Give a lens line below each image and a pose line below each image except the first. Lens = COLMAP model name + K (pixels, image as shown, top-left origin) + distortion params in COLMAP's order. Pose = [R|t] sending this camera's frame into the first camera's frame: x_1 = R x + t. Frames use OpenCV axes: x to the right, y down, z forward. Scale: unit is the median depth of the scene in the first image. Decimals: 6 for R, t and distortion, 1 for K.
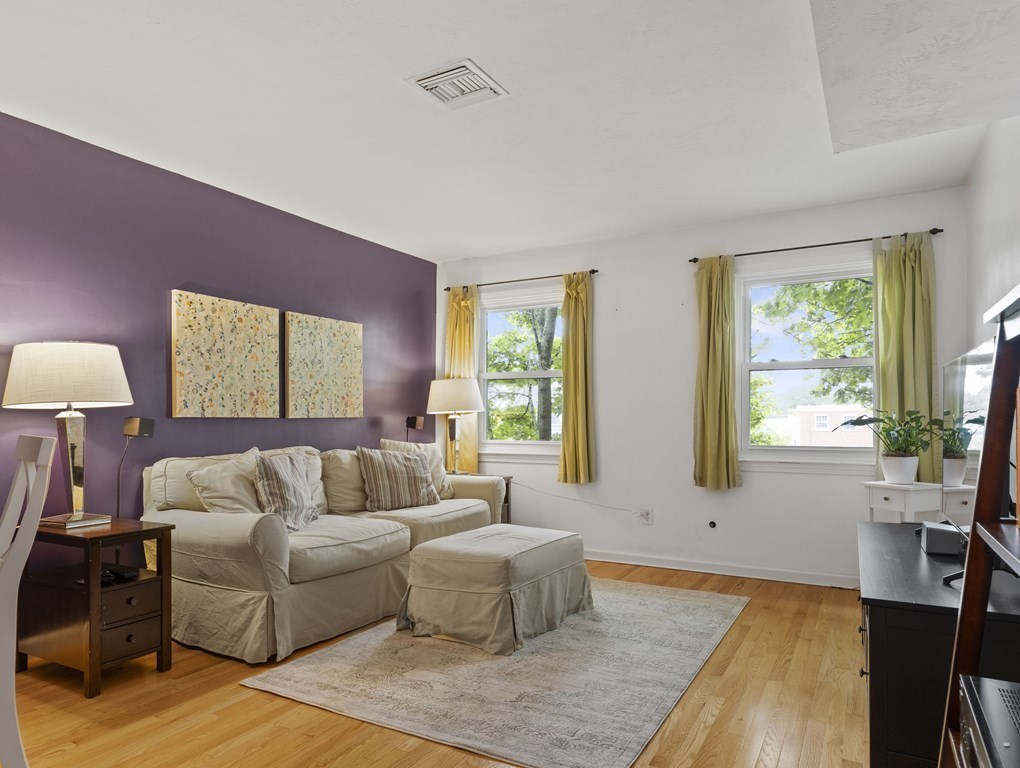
lens RADIAL K [[649.4, 0, 510.5], [0, 649.4, 420.2], [0, 0, 1]] dist [0.000791, -0.000522]
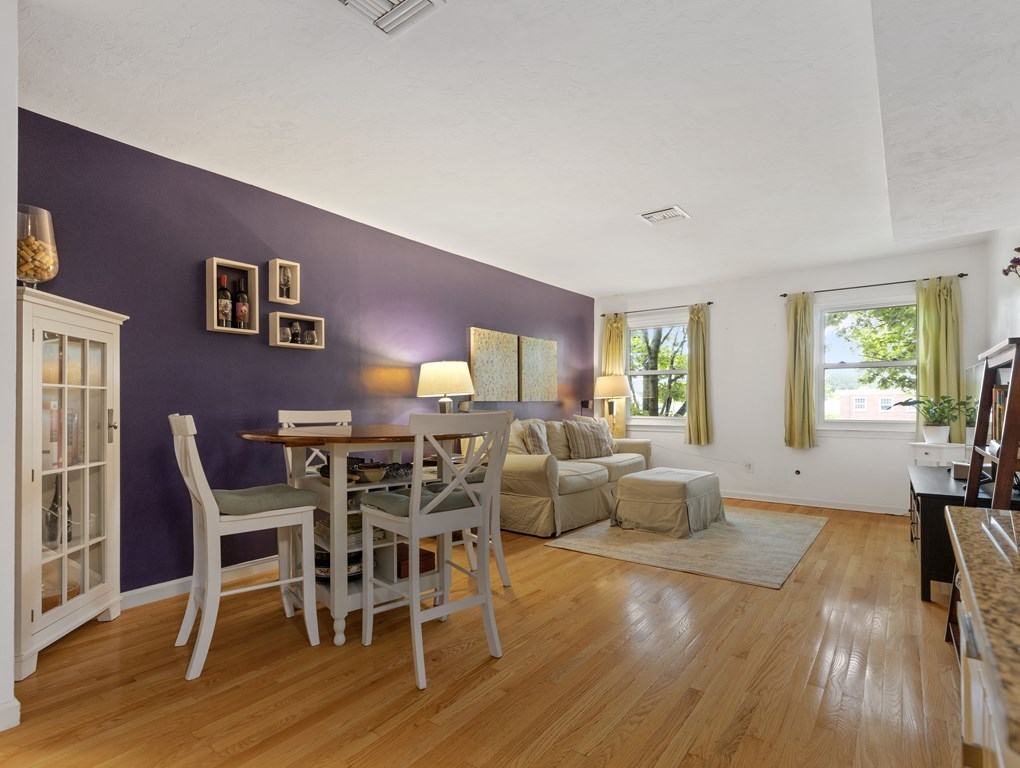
lens RADIAL K [[526.8, 0, 507.8], [0, 526.8, 403.2], [0, 0, 1]] dist [-0.001261, -0.000798]
pose [[0.990090, -0.001505, -0.140428, -0.203961], [0.001593, 0.999999, 0.000515, 0.000219], [0.140427, -0.000734, 0.990091, -0.332842]]
